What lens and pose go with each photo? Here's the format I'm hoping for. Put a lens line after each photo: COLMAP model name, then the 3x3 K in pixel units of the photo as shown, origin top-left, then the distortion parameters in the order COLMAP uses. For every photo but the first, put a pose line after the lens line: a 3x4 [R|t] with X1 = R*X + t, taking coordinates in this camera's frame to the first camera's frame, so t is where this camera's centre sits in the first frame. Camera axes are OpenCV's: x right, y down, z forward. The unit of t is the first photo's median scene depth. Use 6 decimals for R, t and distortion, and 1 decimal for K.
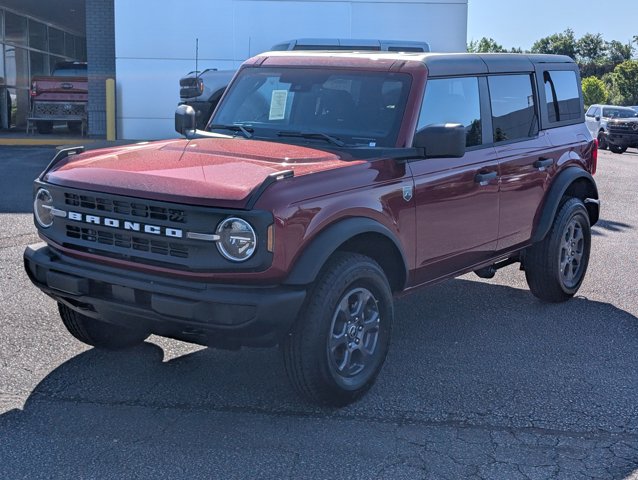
lens RADIAL K [[999.8, 0, 319.0], [0, 999.8, 240.0], [0, 0, 1]] dist [0.332722, -1.976927]
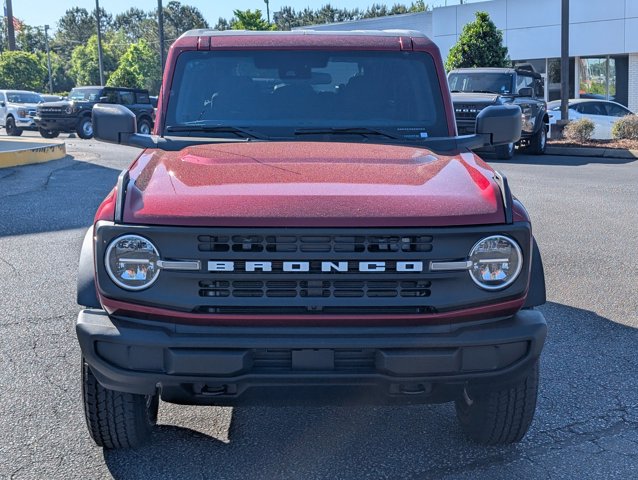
lens RADIAL K [[999.8, 0, 319.0], [0, 999.8, 240.0], [0, 0, 1]] dist [0.332722, -1.976927]
pose [[0.800046, -0.133129, 0.584982, -0.624532], [0.123906, 0.990712, 0.056006, -0.076119], [-0.587004, 0.027676, 0.809111, 0.411697]]
